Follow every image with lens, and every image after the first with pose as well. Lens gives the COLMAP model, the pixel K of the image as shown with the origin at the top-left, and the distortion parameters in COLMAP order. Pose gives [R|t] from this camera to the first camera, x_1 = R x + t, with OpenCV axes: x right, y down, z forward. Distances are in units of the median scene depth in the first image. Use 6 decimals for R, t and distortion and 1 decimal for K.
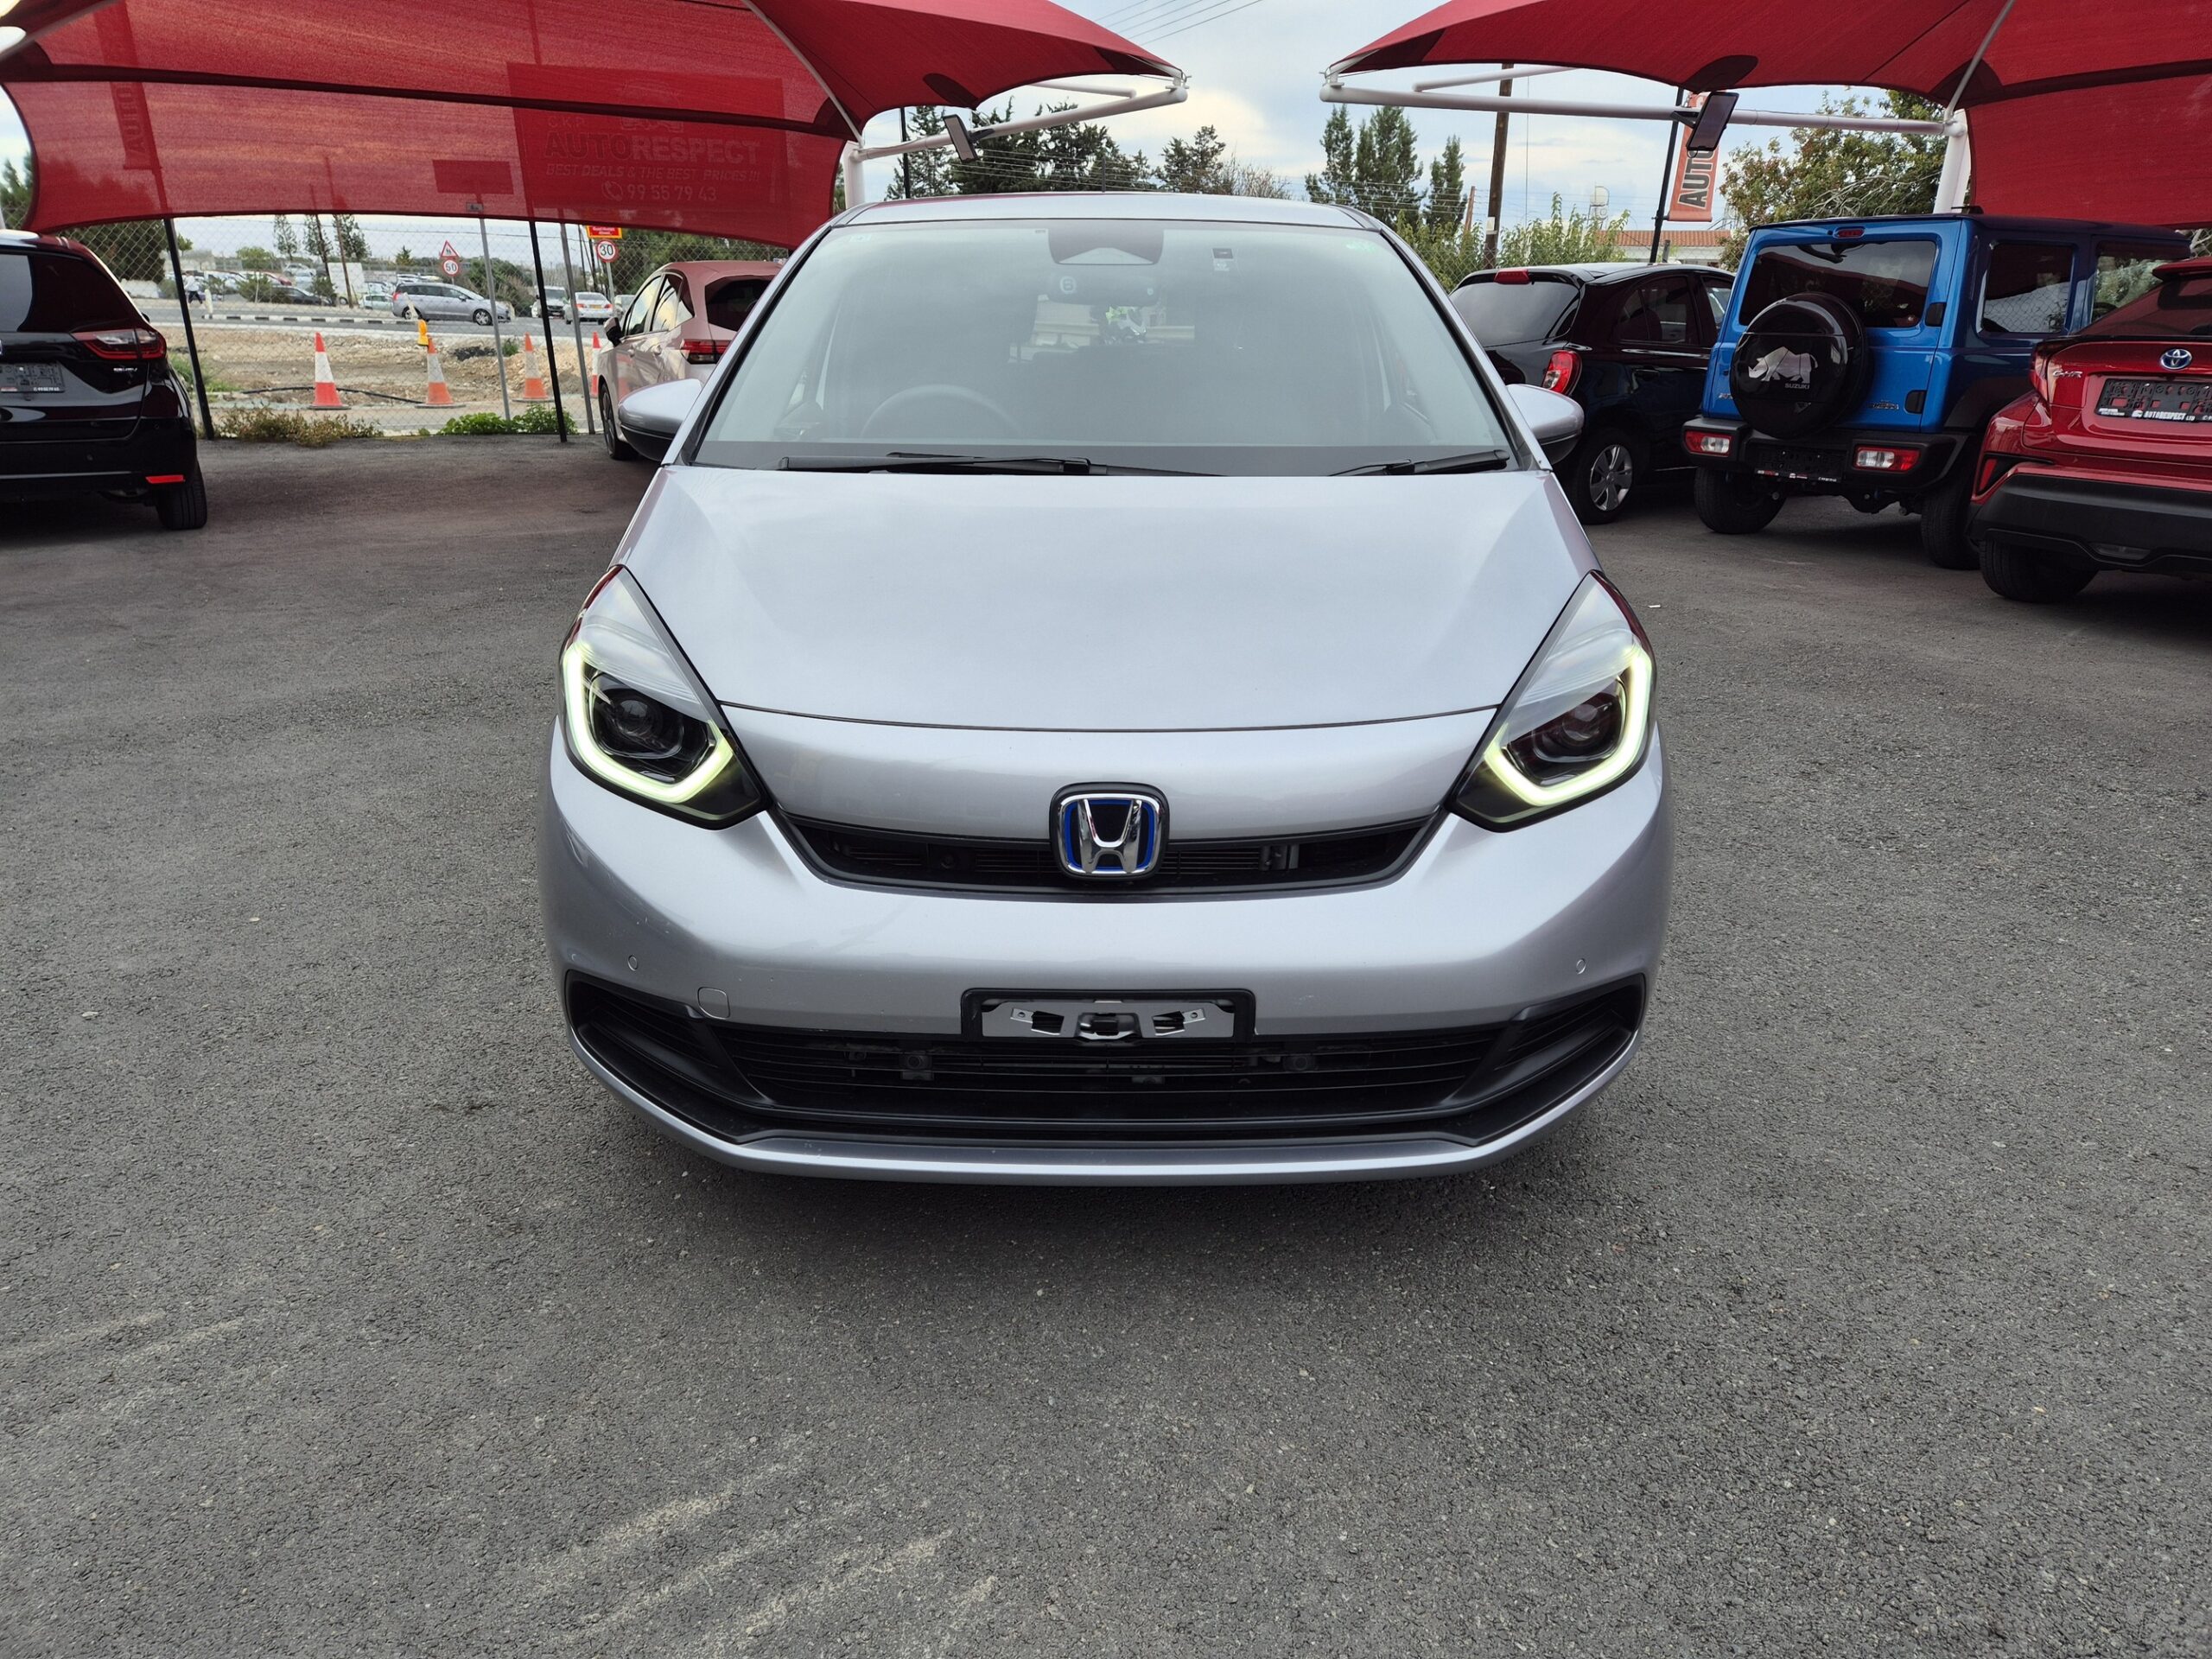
lens RADIAL K [[1504.4, 0, 1111.3], [0, 1504.4, 840.1], [0, 0, 1]] dist [0.045226, -0.035725]
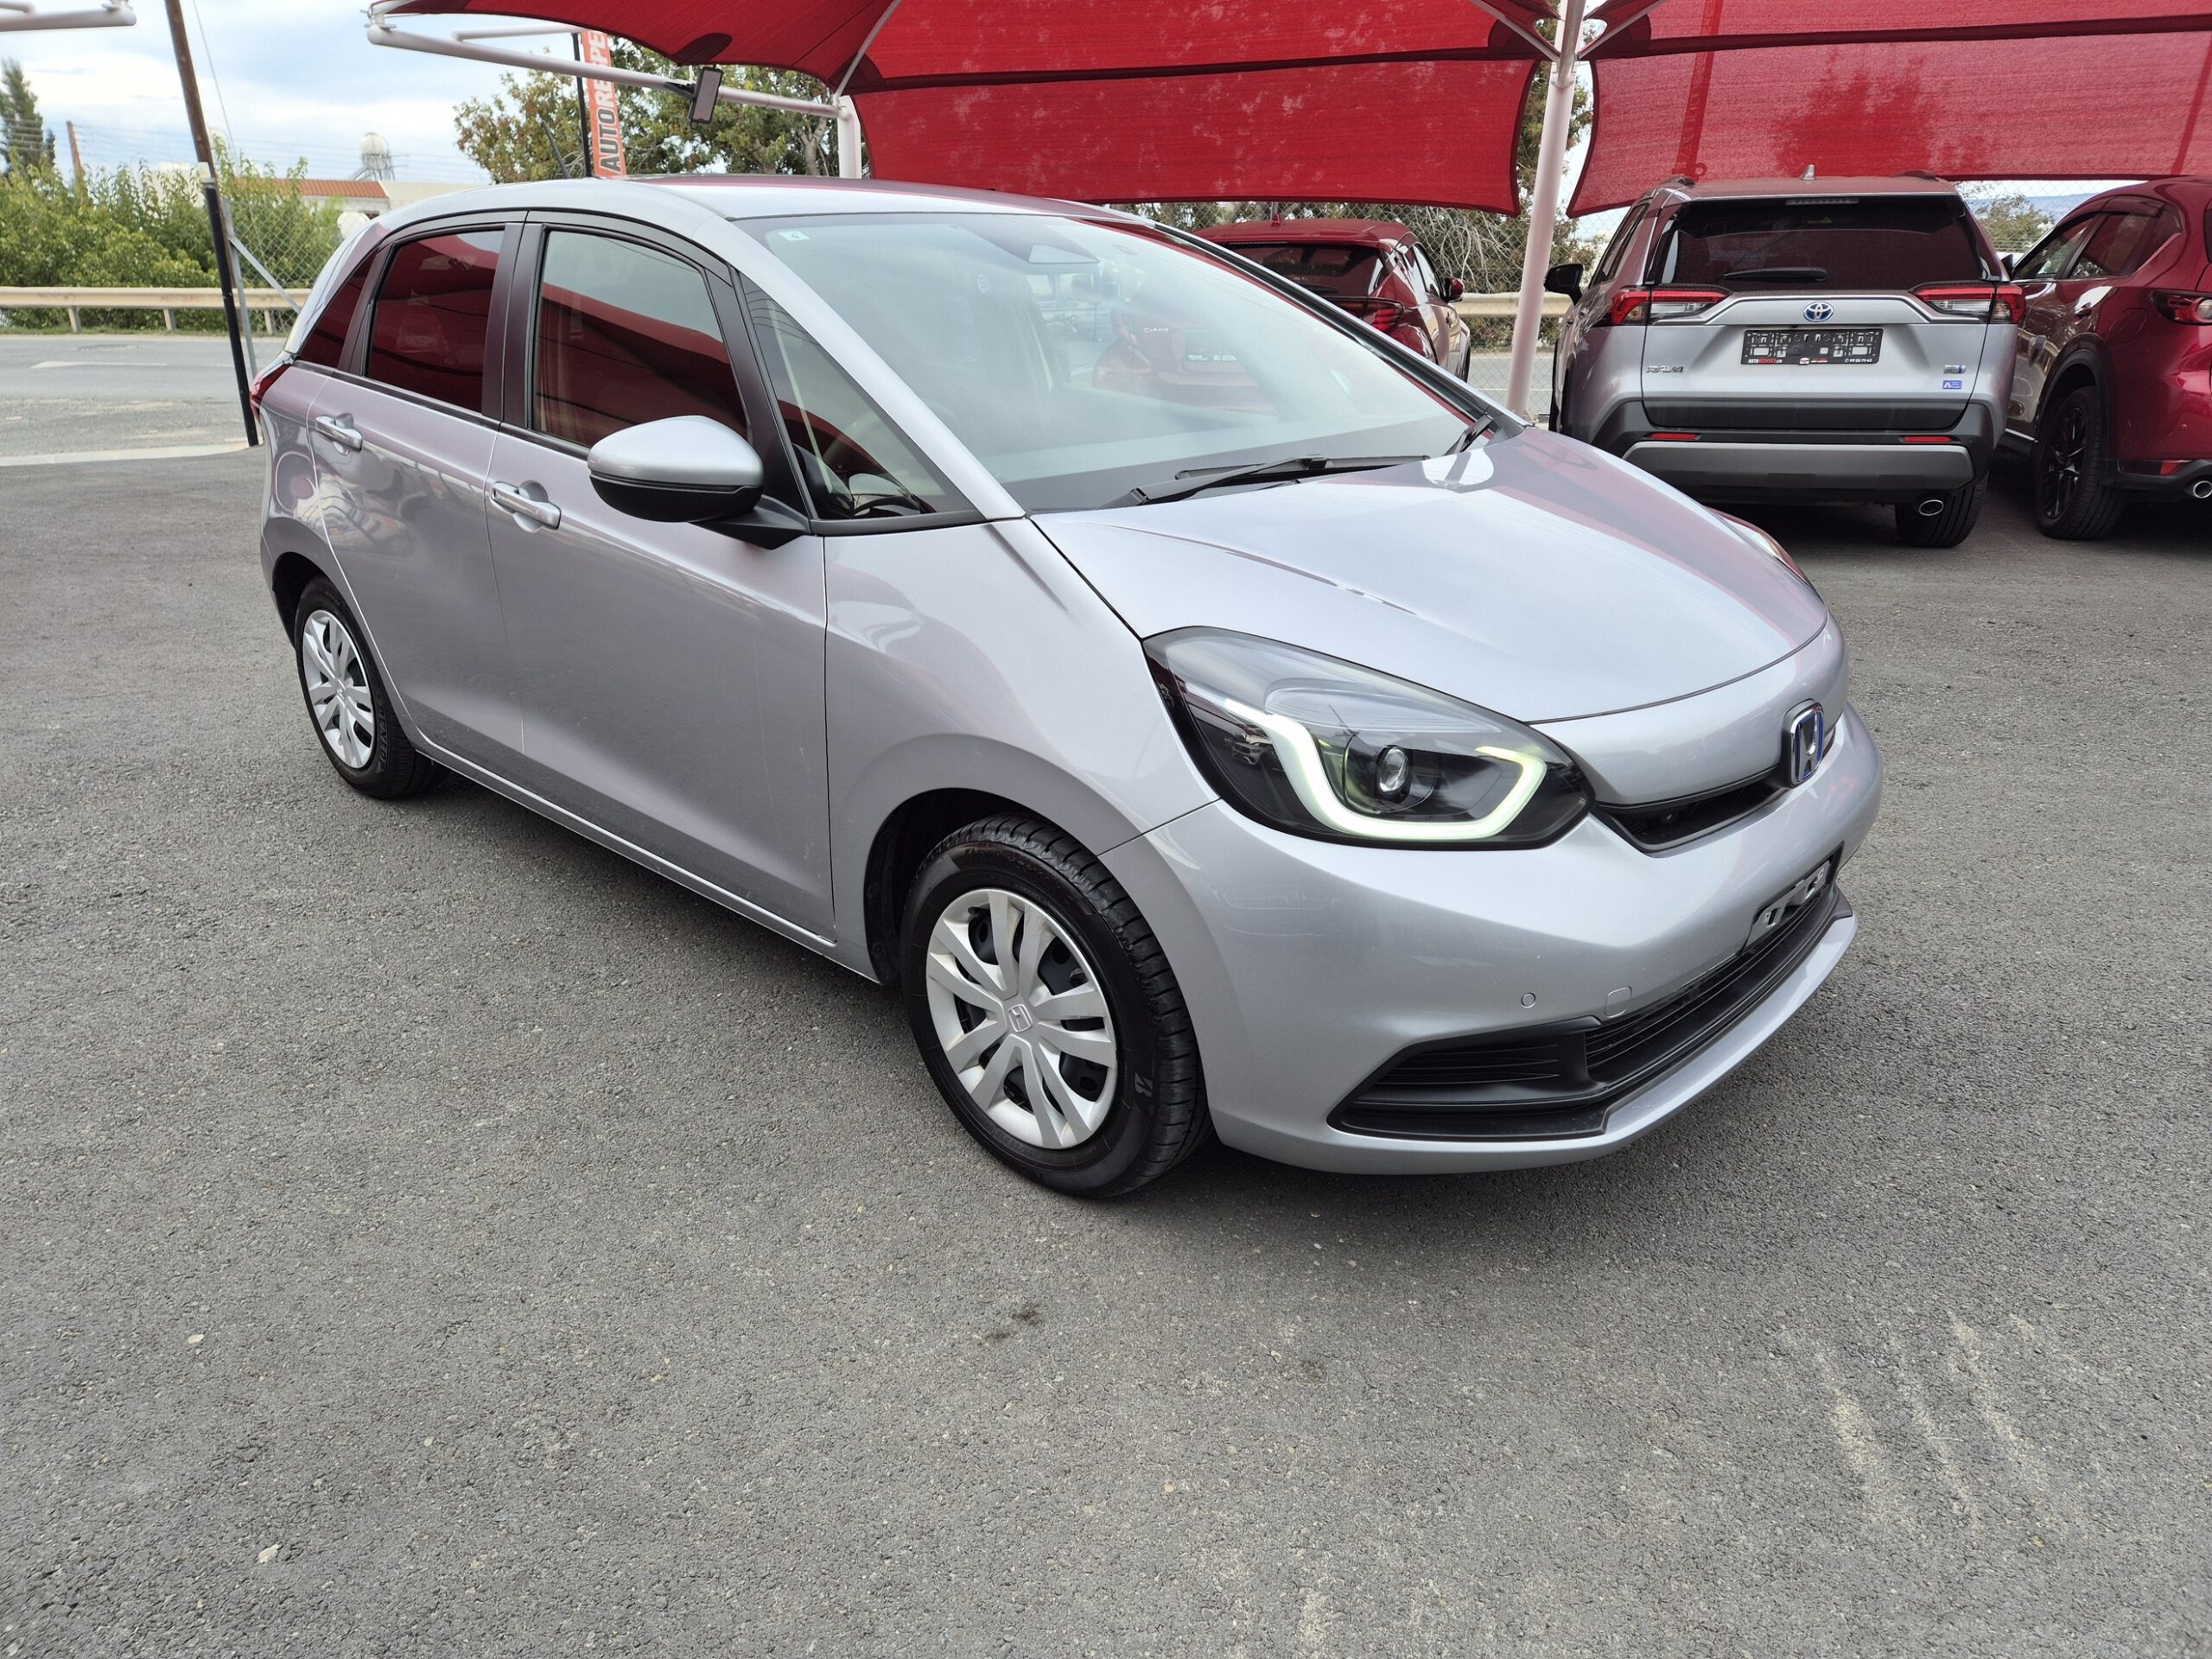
lens RADIAL K [[1504.4, 0, 1105.0], [0, 1504.4, 814.5], [0, 0, 1]] dist [0.045226, -0.035725]
pose [[0.683818, -0.261566, 0.681158, -1.221981], [0.252387, 0.960704, 0.115540, -0.233344], [-0.684612, 0.092907, 0.722963, 0.497805]]
